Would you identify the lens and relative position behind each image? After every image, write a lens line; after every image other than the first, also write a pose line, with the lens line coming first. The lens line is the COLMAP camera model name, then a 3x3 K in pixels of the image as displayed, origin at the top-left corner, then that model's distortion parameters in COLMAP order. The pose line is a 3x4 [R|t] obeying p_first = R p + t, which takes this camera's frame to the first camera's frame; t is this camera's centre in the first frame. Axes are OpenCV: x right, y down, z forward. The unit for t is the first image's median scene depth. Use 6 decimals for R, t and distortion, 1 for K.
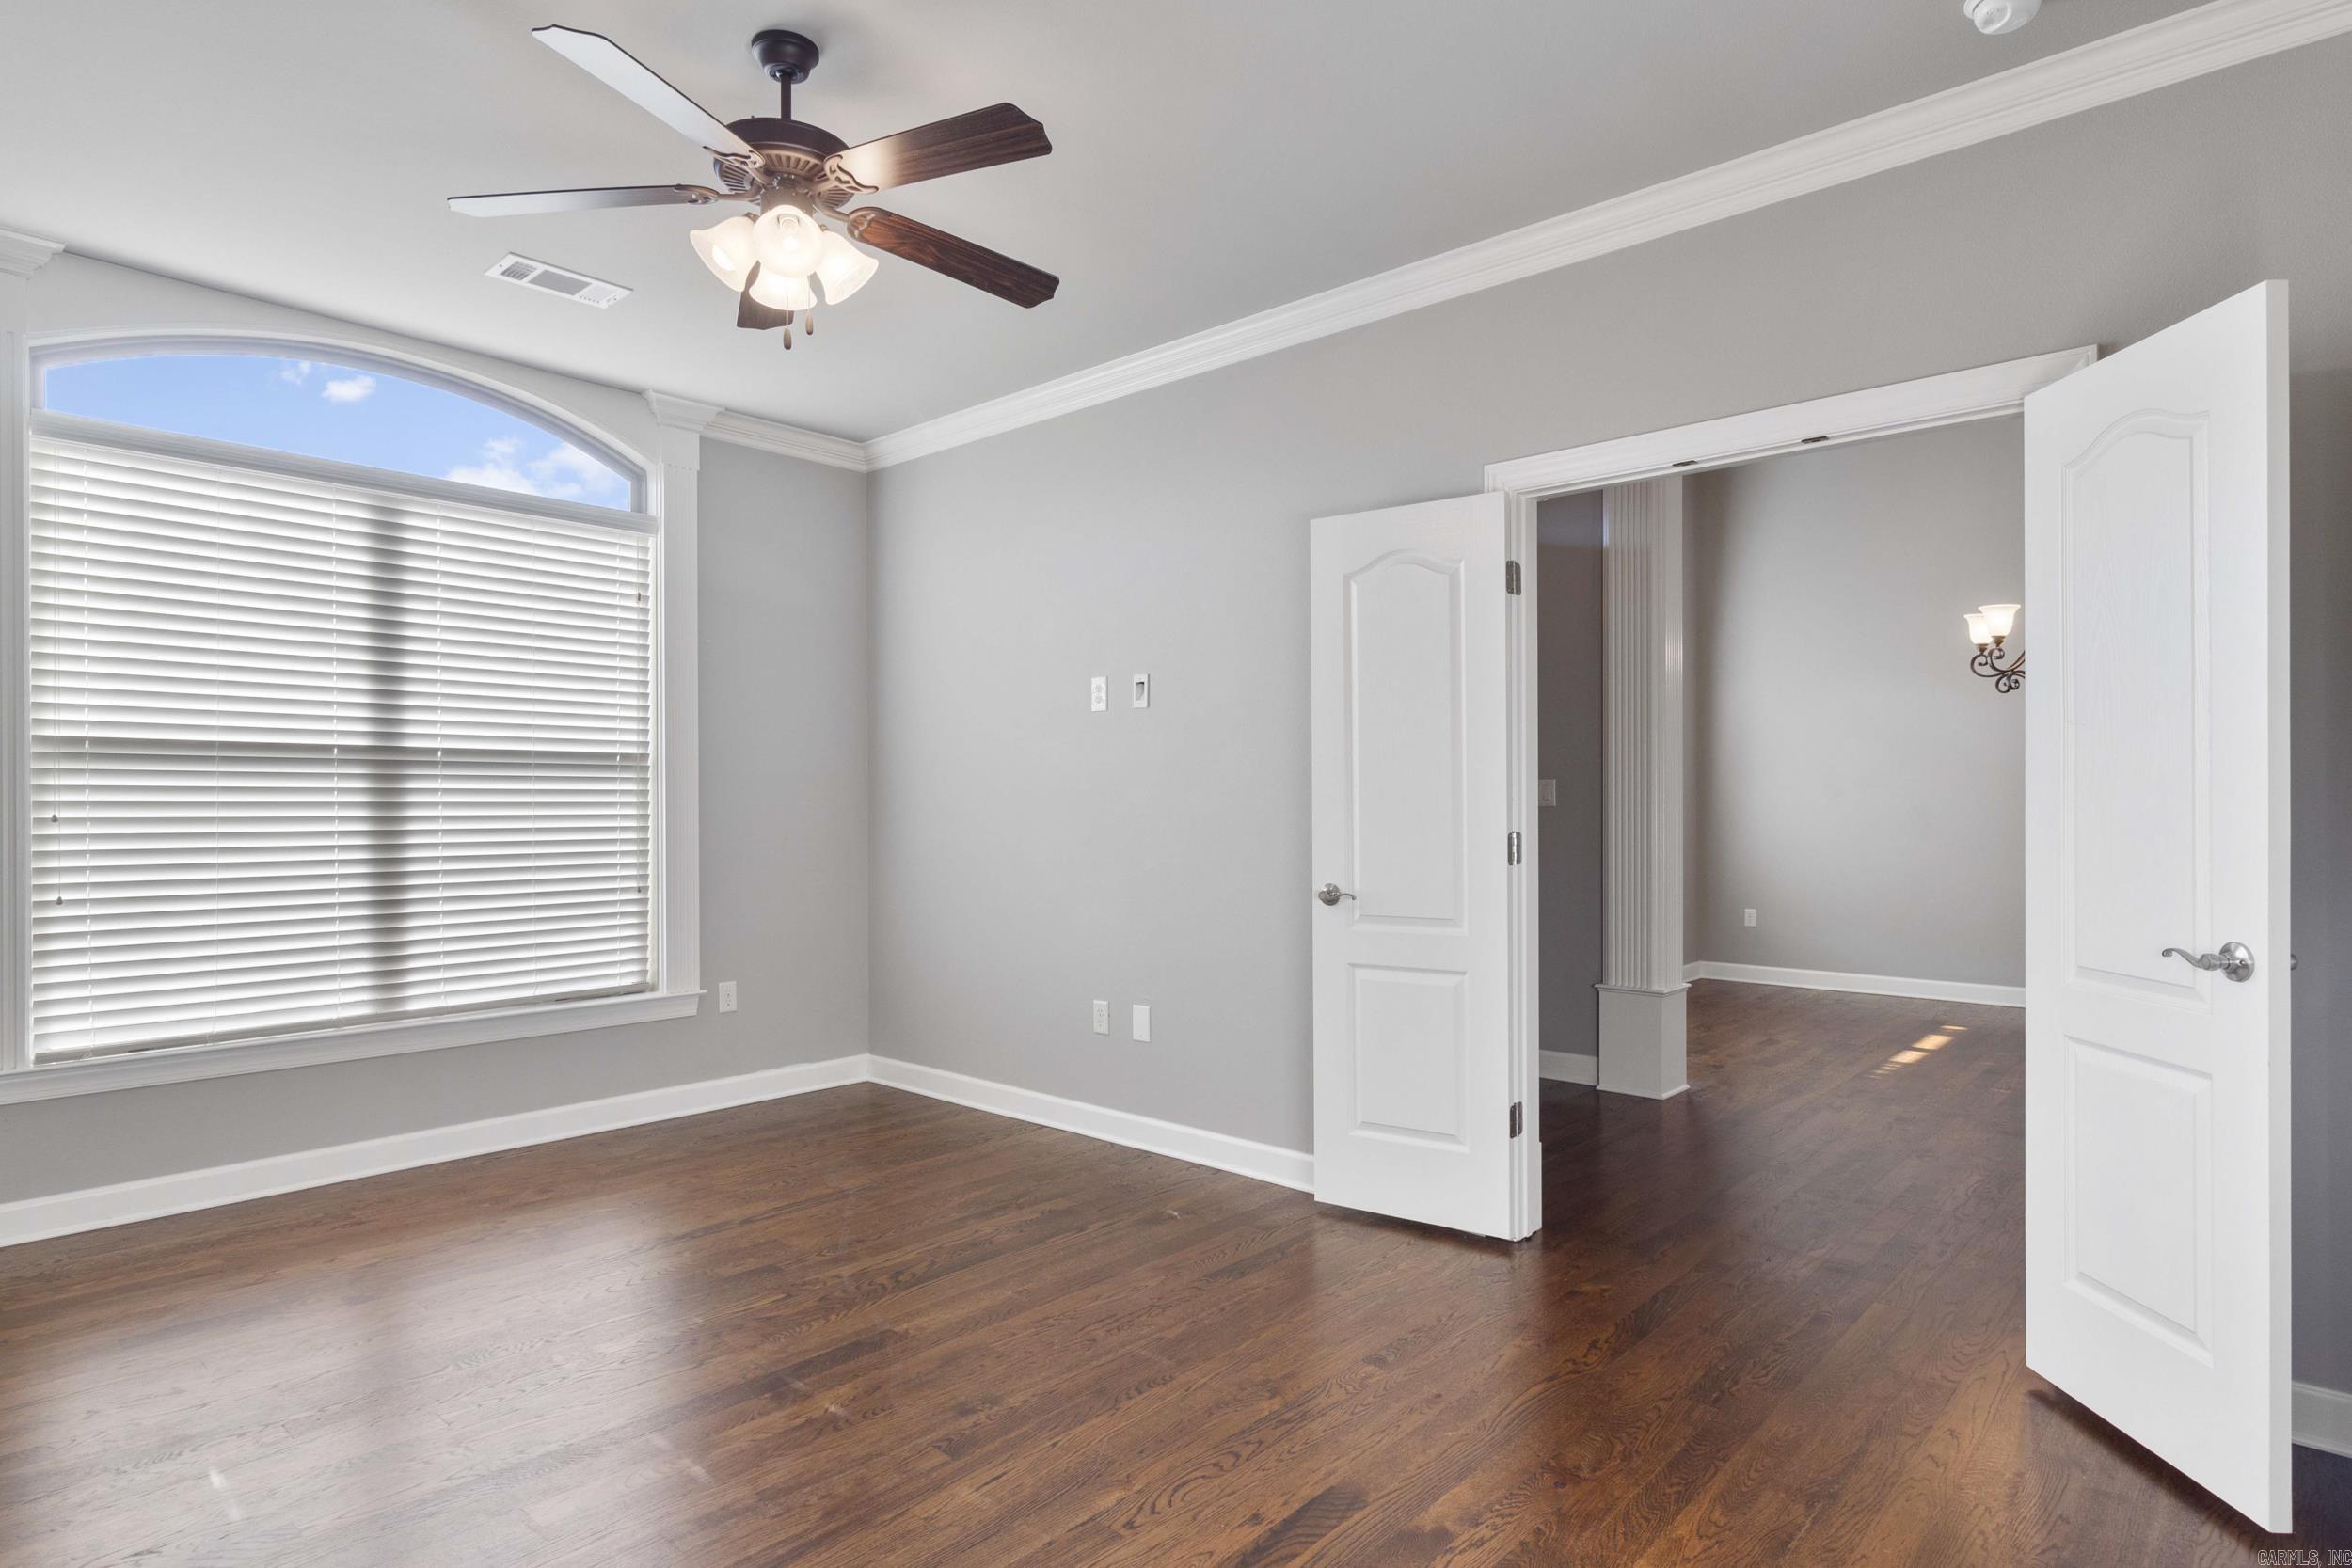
lens RADIAL K [[1281.2, 0, 1176.2], [0, 1281.2, 784.1], [0, 0, 1]] dist [0.007068, 0.000271]
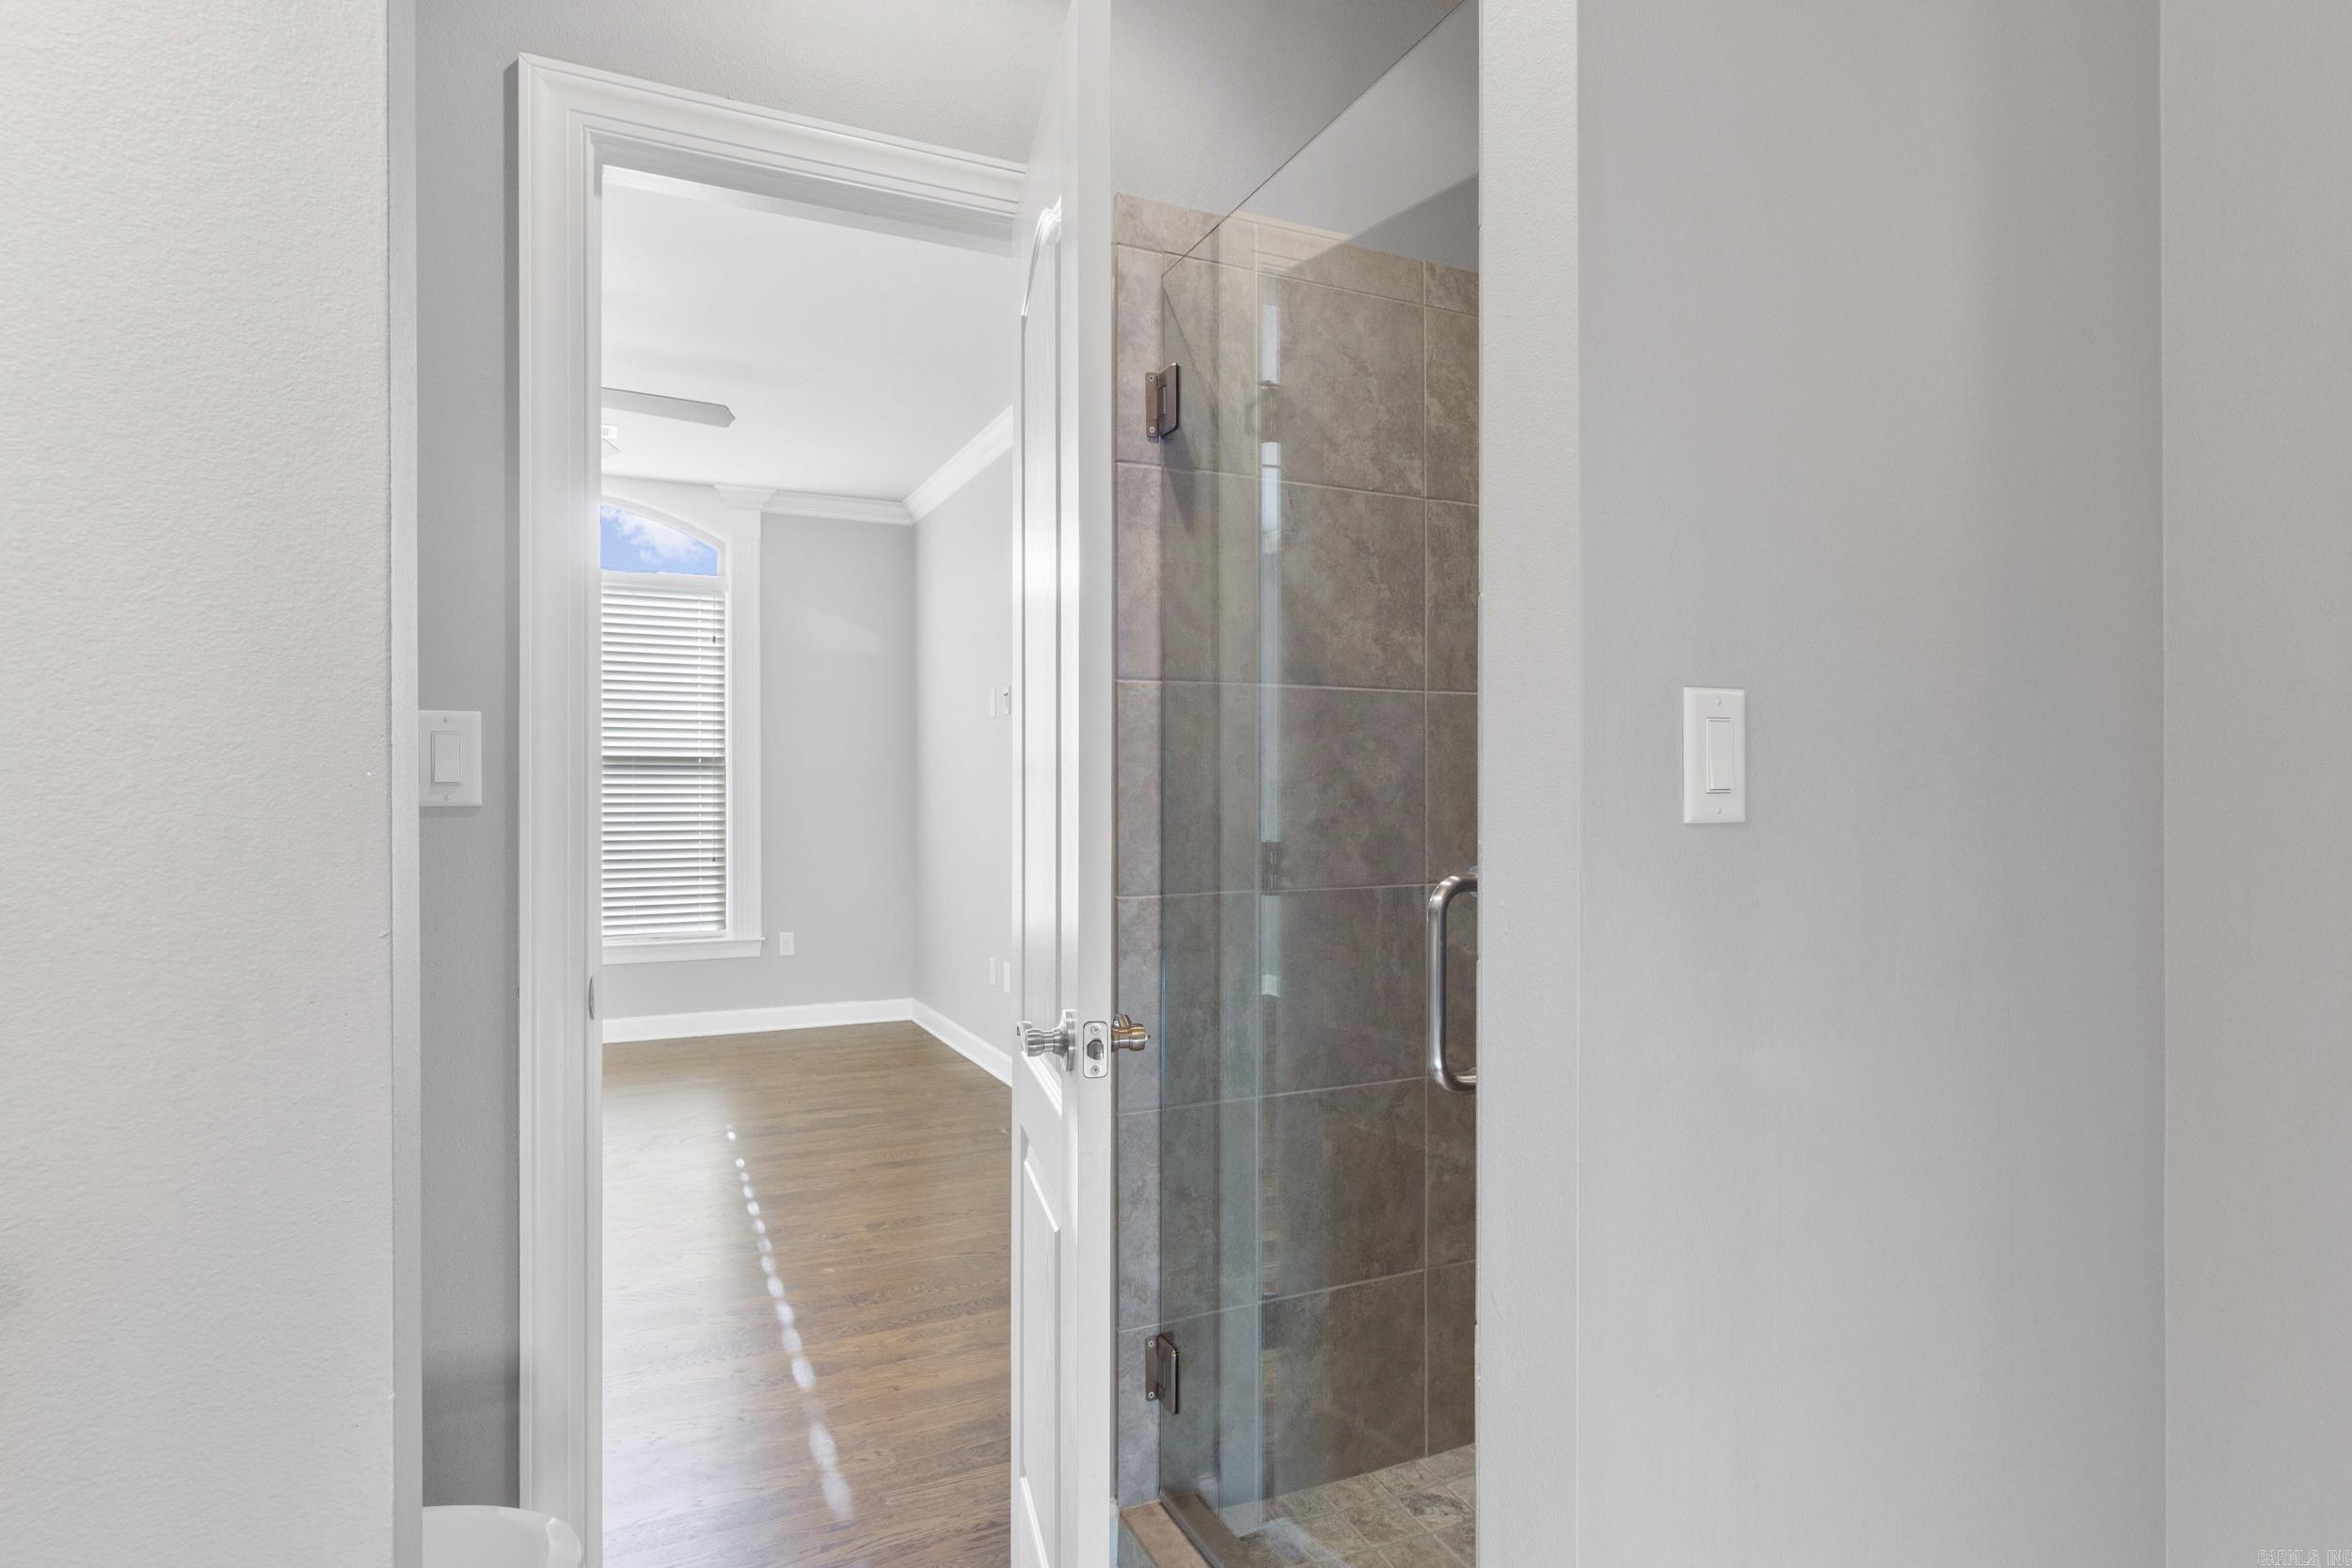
lens RADIAL K [[1281.2, 0, 1185.0], [0, 1281.2, 793.8], [0, 0, 1]] dist [0.007068, 0.000271]
pose [[0.917152, -0.001185, -0.398537, 0.545116], [0.003937, 0.999974, 0.006088, 0.008130], [0.398519, -0.007153, 0.917132, -0.025153]]
